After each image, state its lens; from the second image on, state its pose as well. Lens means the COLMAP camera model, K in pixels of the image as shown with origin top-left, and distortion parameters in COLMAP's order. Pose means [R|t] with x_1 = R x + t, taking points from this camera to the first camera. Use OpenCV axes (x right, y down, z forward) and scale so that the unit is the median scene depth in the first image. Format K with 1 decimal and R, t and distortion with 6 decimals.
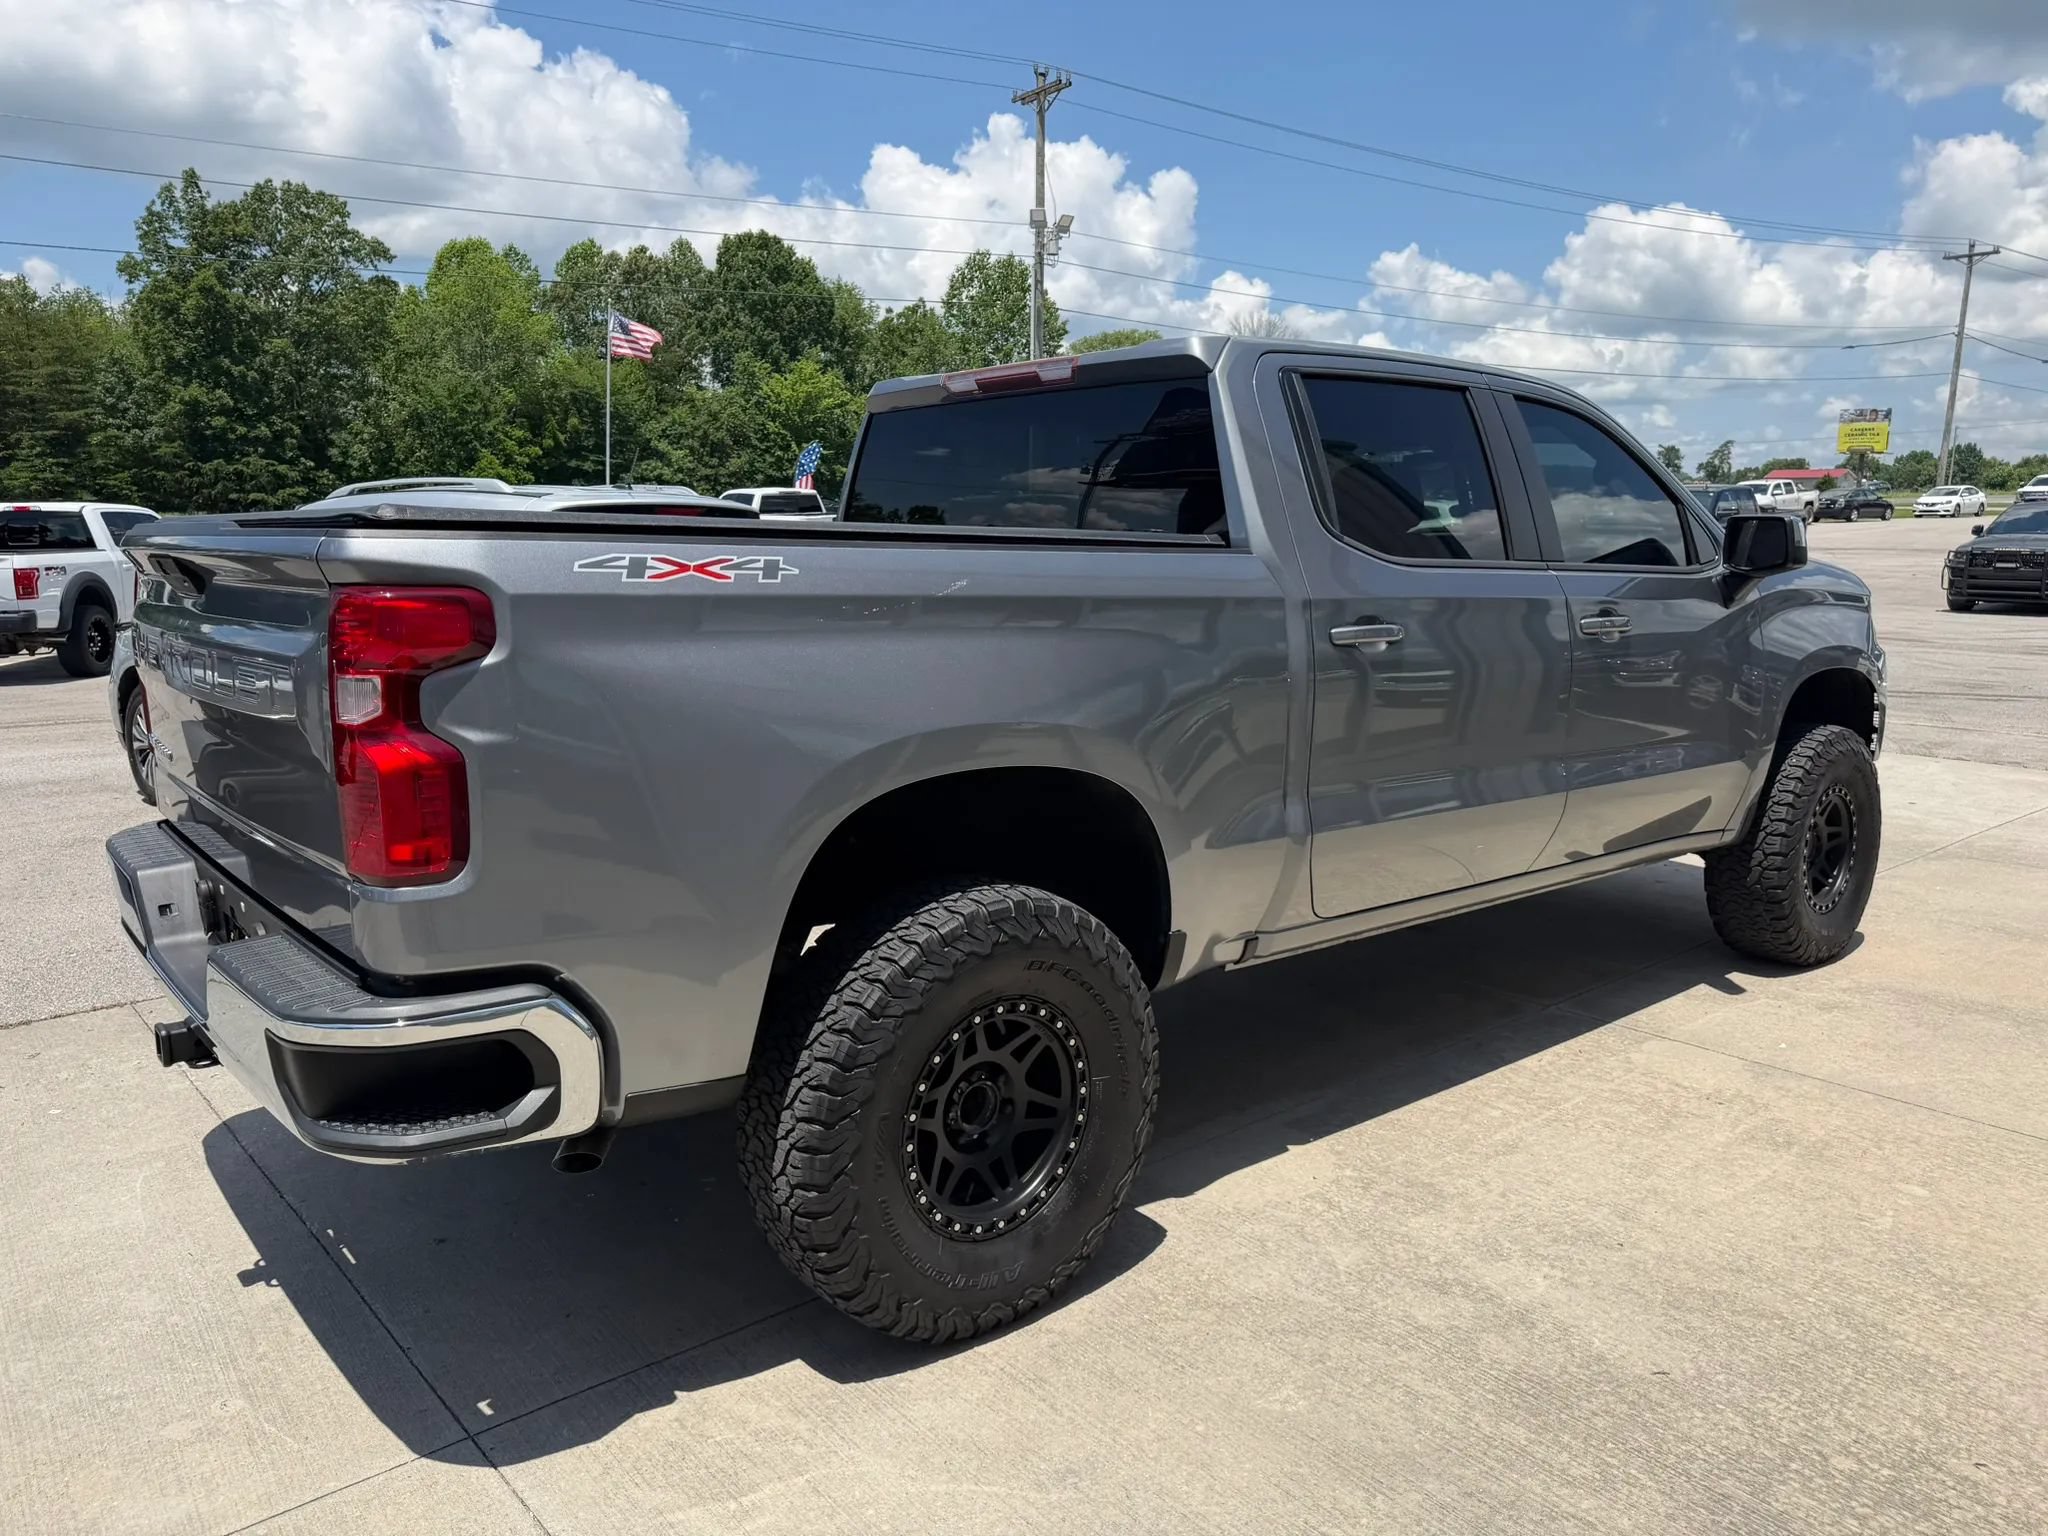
lens RADIAL K [[1472.6, 0, 1029.2], [0, 1472.6, 772.1], [0, 0, 1]] dist [0.008364, -0.014933]
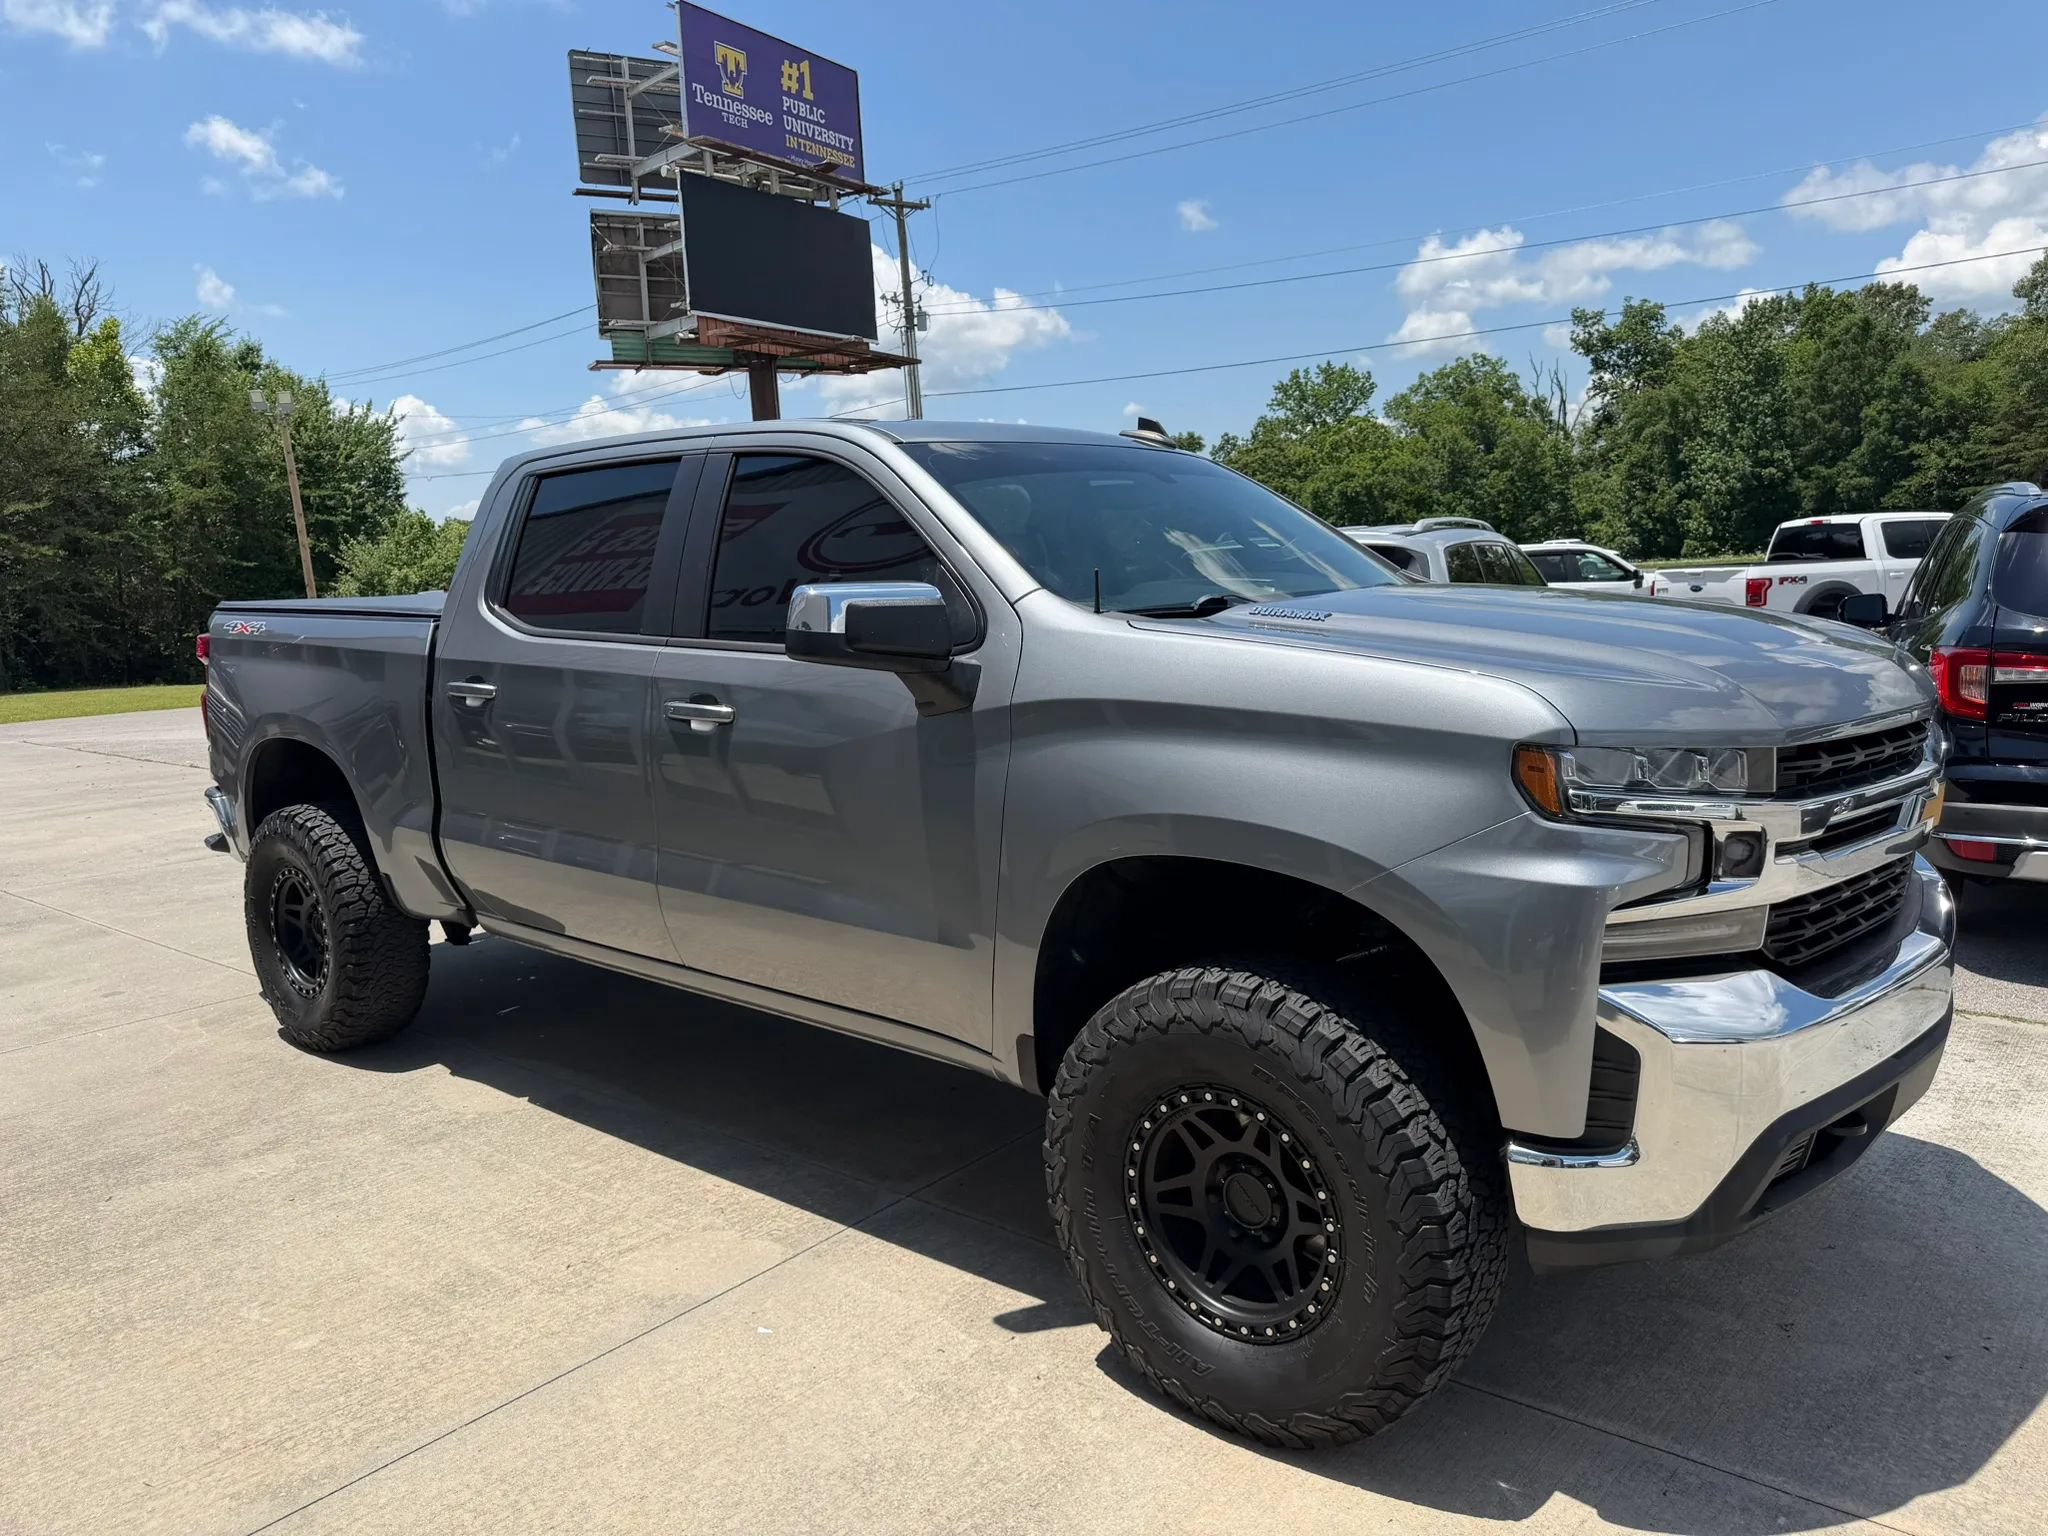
lens RADIAL K [[1465.6, 0, 1040.9], [0, 1465.6, 748.8], [0, 0, 1]] dist [0.009944, -0.014670]
pose [[0.163033, 0.112809, -0.980150, 1.072680], [-0.120954, 0.988233, 0.093620, -0.156398], [0.979178, 0.103290, 0.174760, 0.876845]]
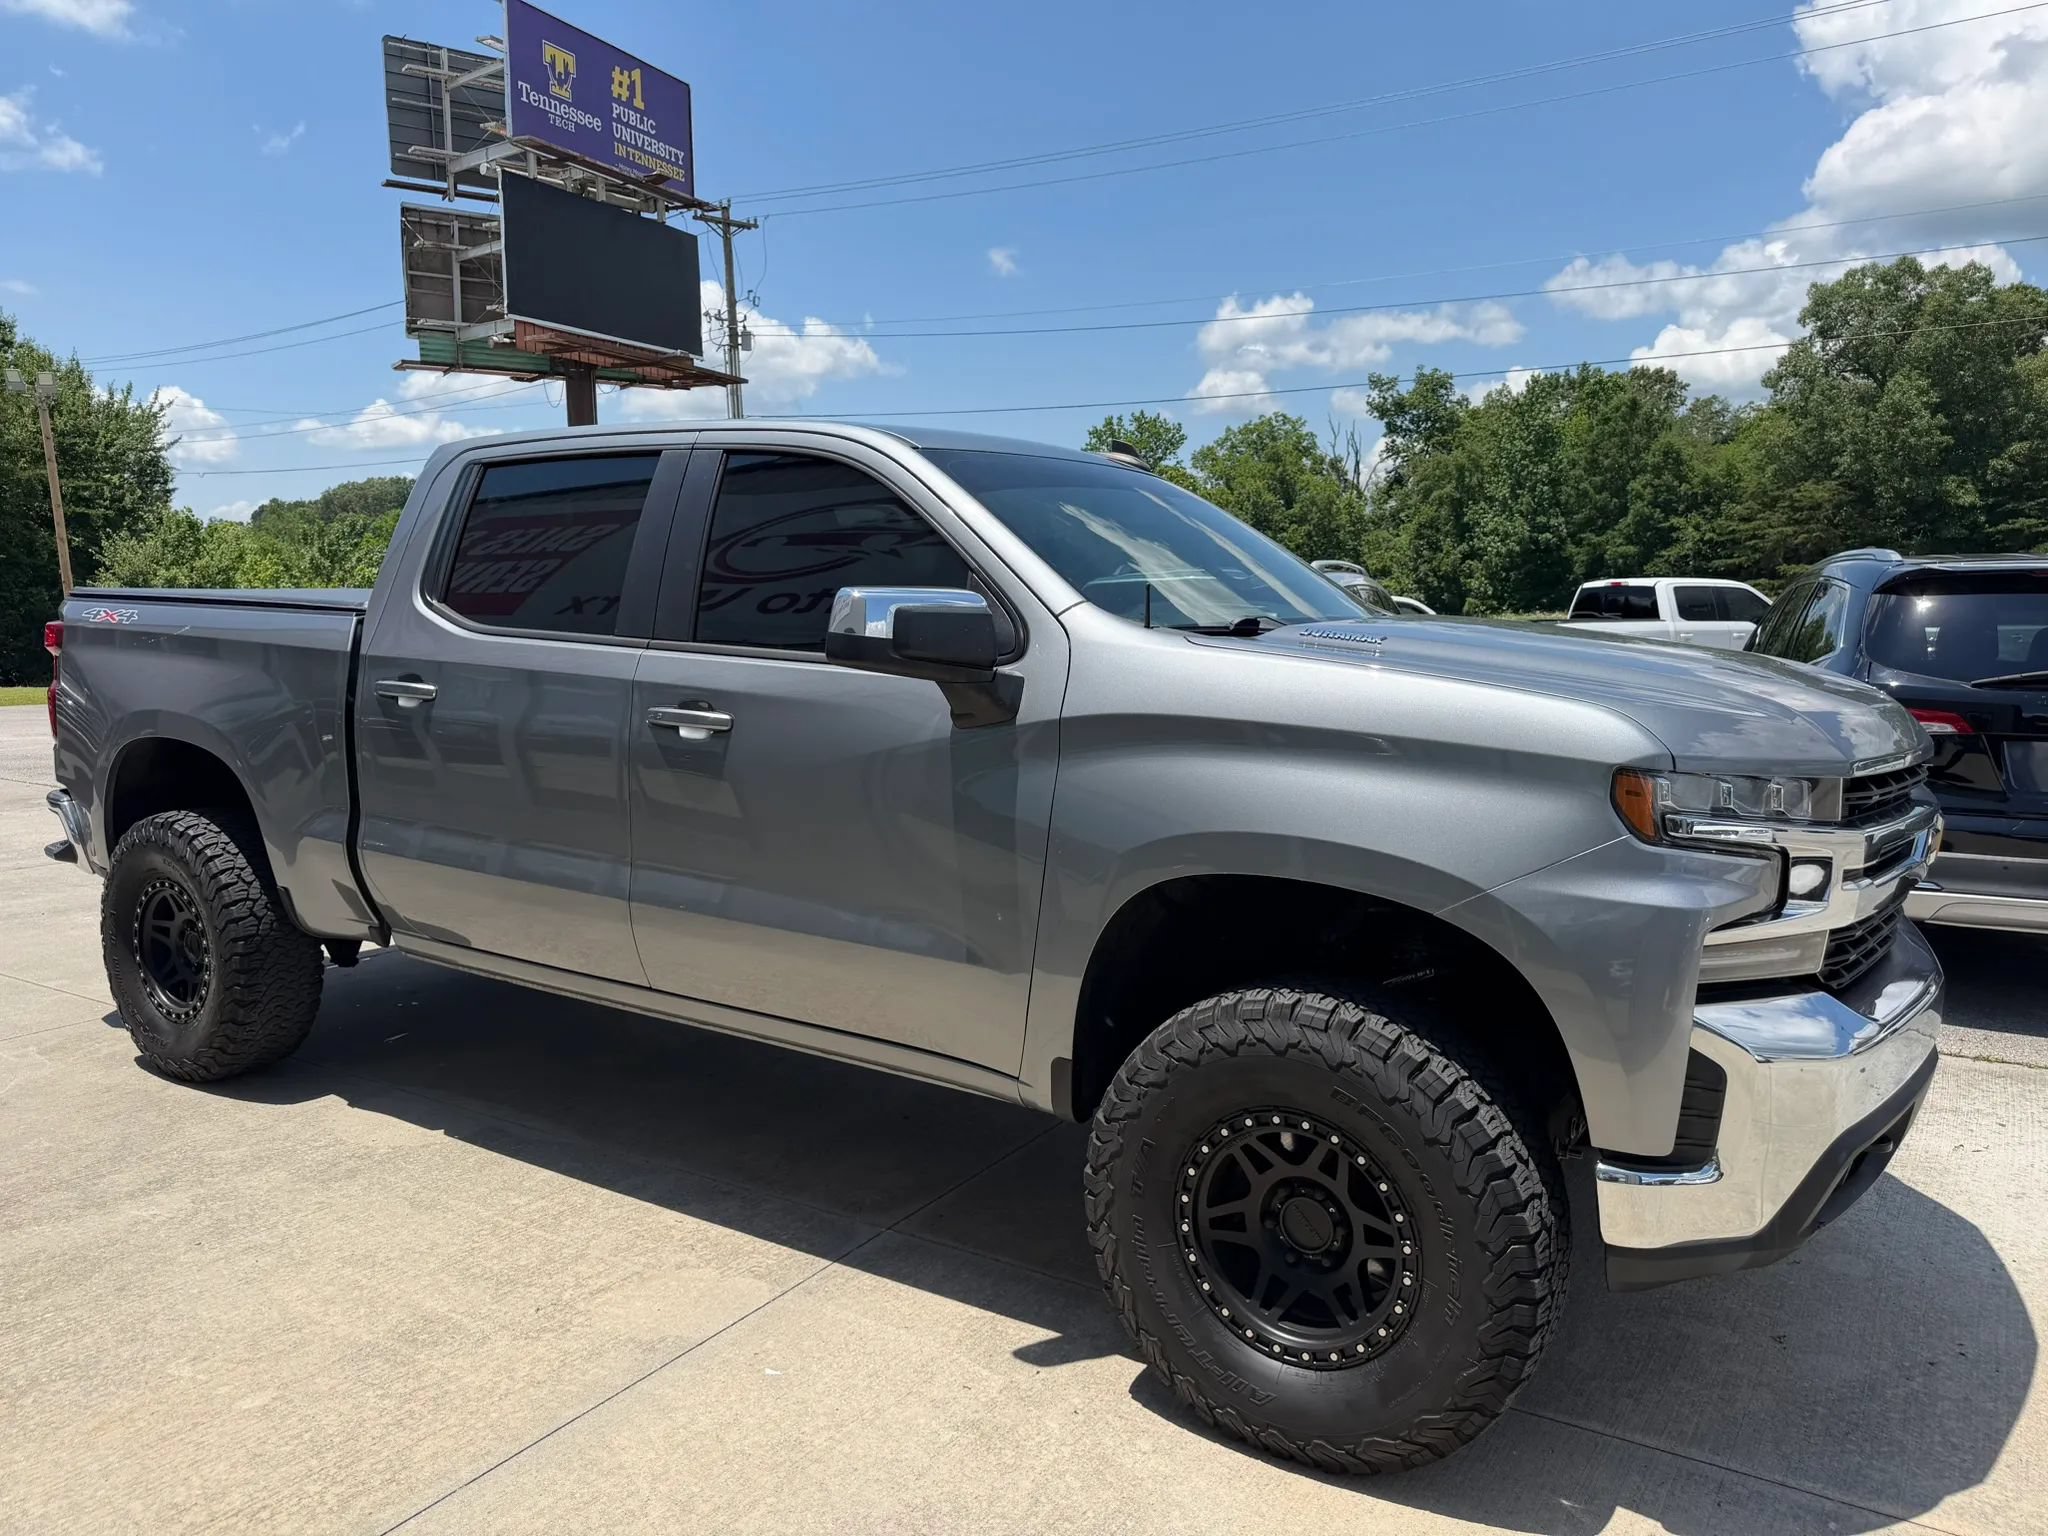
lens RADIAL K [[1463.5, 0, 1049.0], [0, 1463.5, 759.8], [0, 0, 1]] dist [0.005404, -0.008570]
pose [[0.293258, 0.104083, -0.950351, 1.036088], [-0.157529, 0.985729, 0.059348, -0.134302], [0.942966, 0.132303, 0.305469, 0.787226]]
